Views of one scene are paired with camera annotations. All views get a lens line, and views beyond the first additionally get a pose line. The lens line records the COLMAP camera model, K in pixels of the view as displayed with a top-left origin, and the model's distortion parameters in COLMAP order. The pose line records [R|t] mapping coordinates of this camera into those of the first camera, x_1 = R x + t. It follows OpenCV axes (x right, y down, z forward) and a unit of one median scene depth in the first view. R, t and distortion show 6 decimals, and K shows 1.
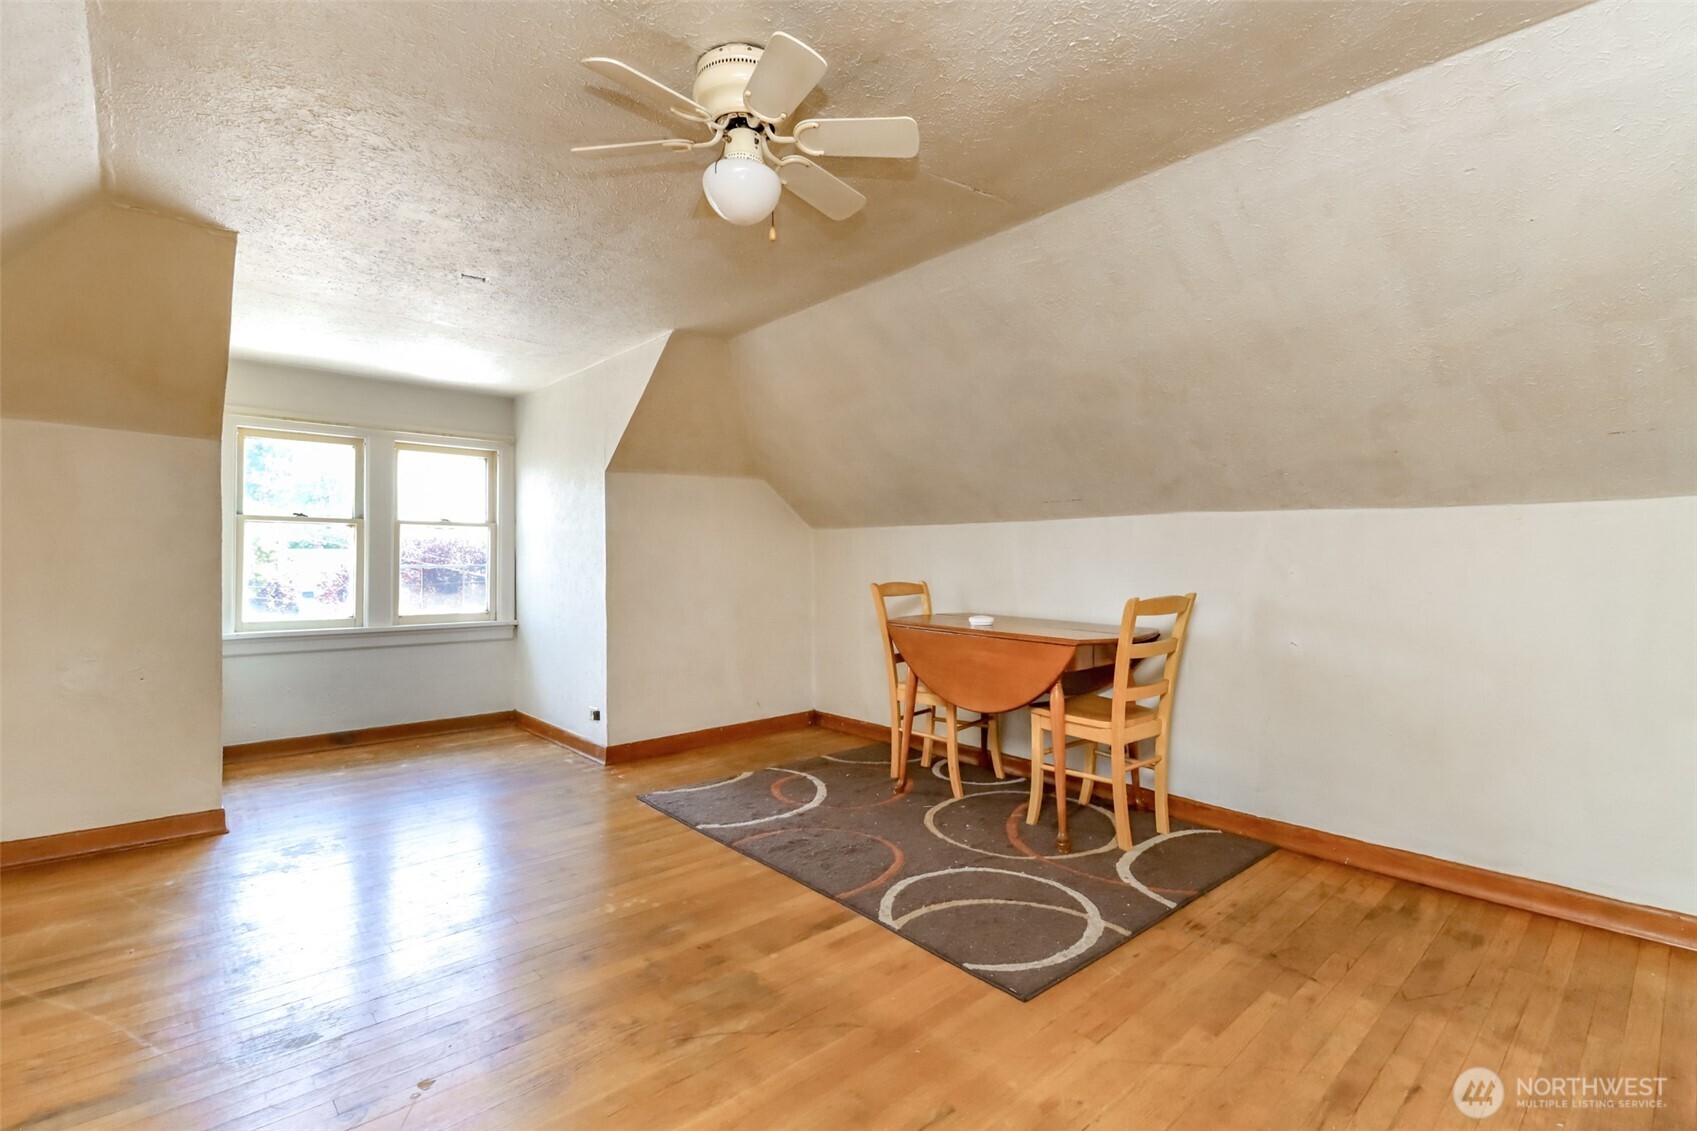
lens RADIAL K [[778.7, 0, 872.4], [0, 778.7, 557.0], [0, 0, 1]] dist [0.015343, -0.010657]
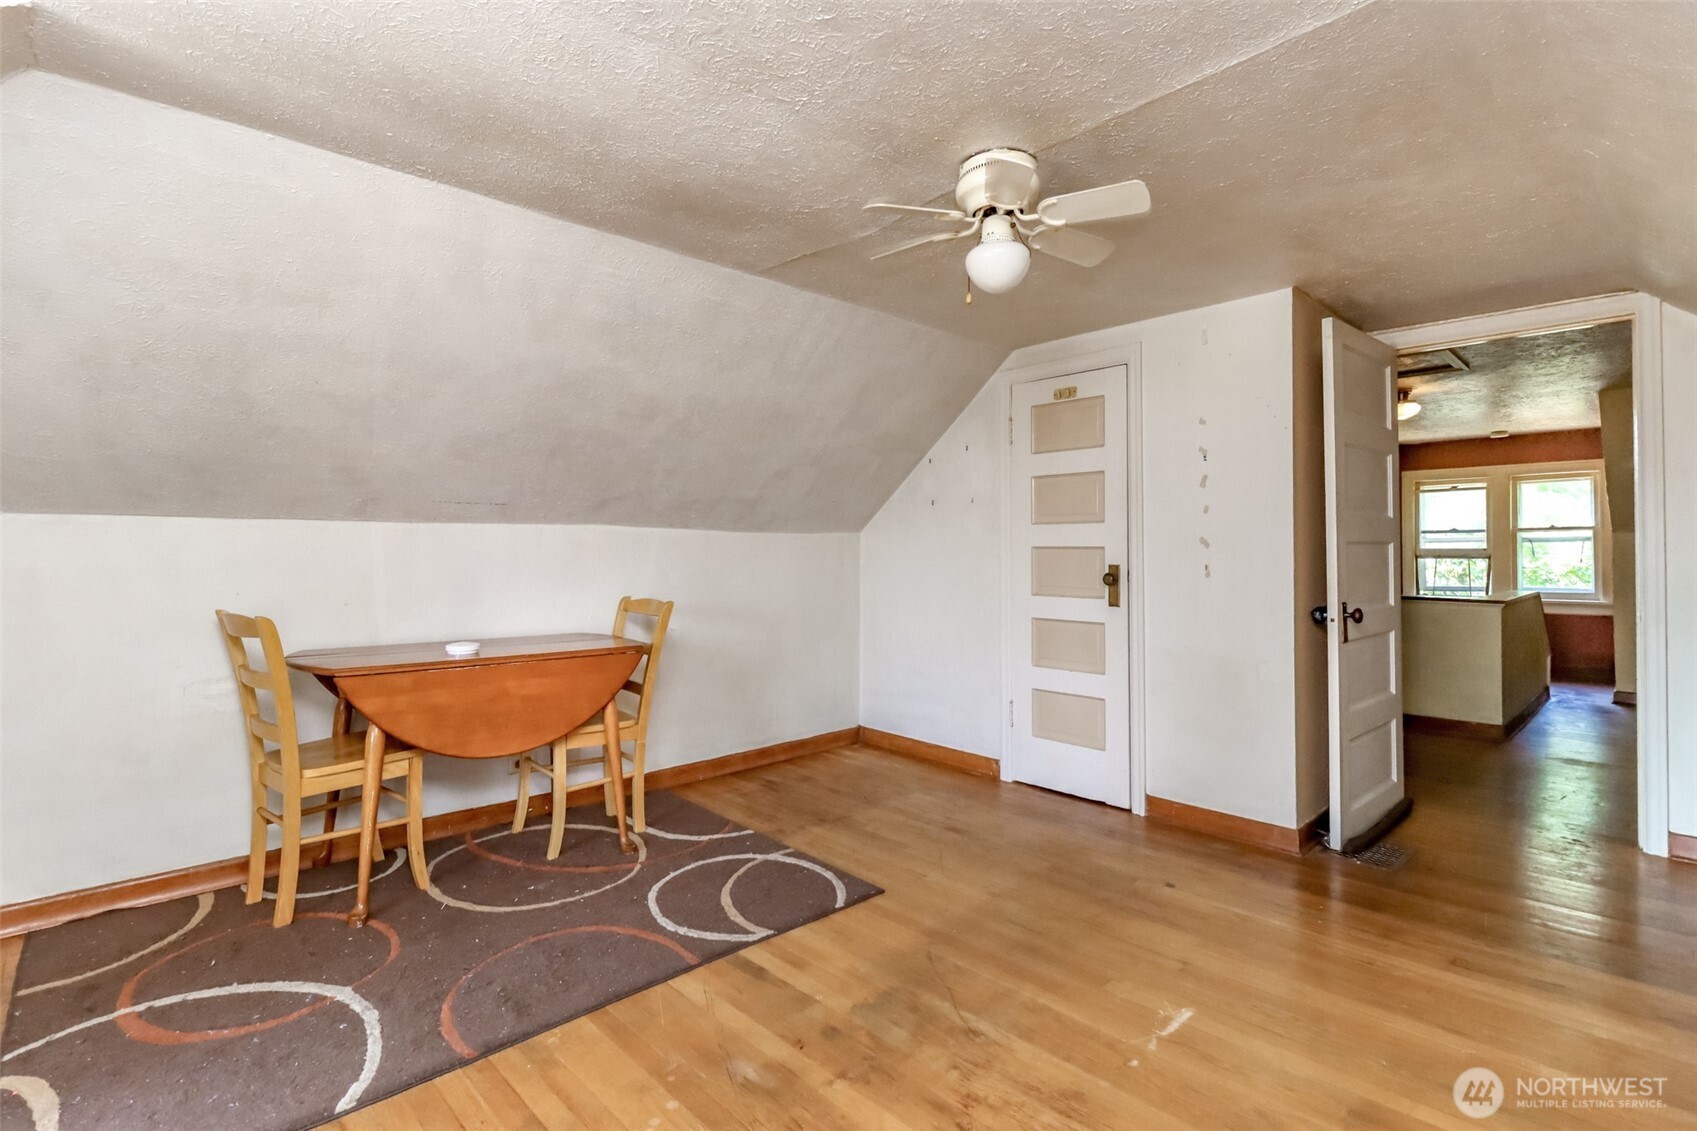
lens RADIAL K [[778.7, 0, 854.5], [0, 778.7, 553.7], [0, 0, 1]] dist [0.015343, -0.010657]
pose [[-0.010150, -0.000017, 0.999948, -0.940332], [0.005671, 0.999984, 0.000075, -0.019133], [-0.999932, 0.005672, -0.010150, 0.852290]]
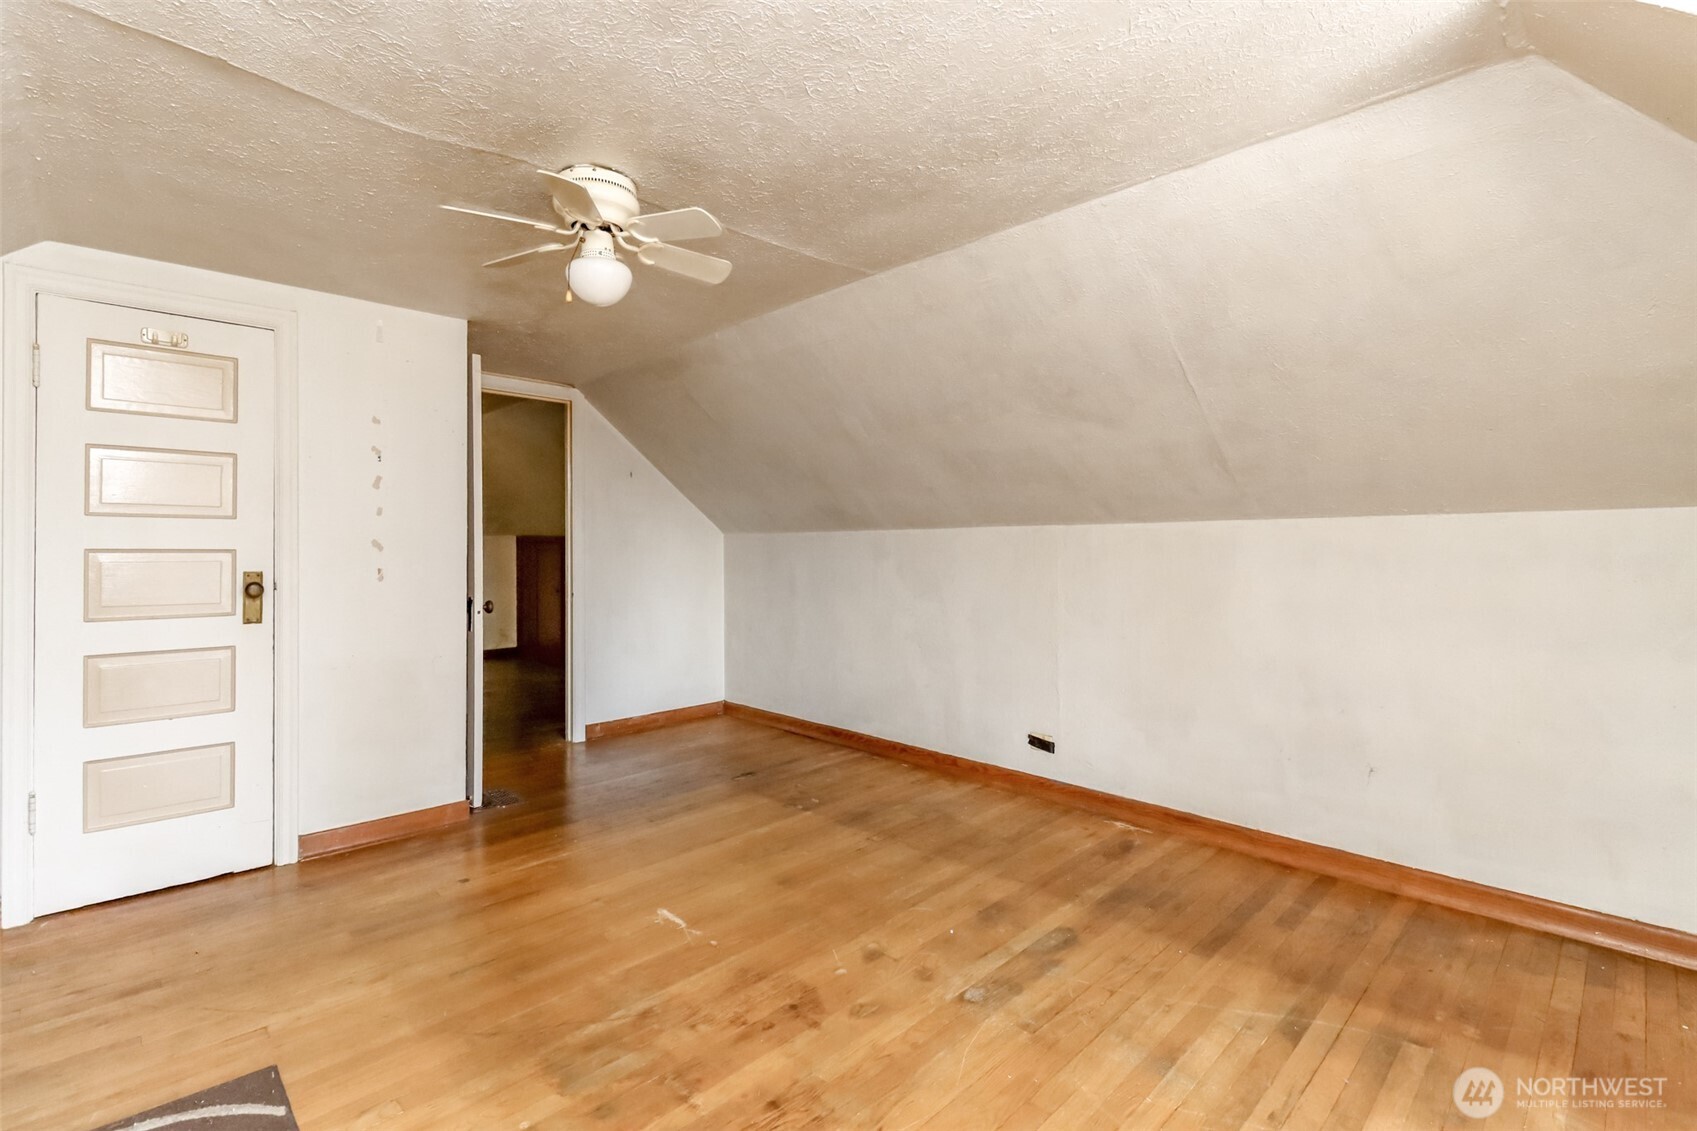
lens RADIAL K [[778.7, 0, 839.6], [0, 778.7, 551.9], [0, 0, 1]] dist [0.015343, -0.010657]
pose [[-0.999981, 0.003416, -0.005131, -0.374615], [0.003342, 0.999892, 0.014304, -0.039984], [0.005180, 0.014287, -0.999885, 1.538007]]
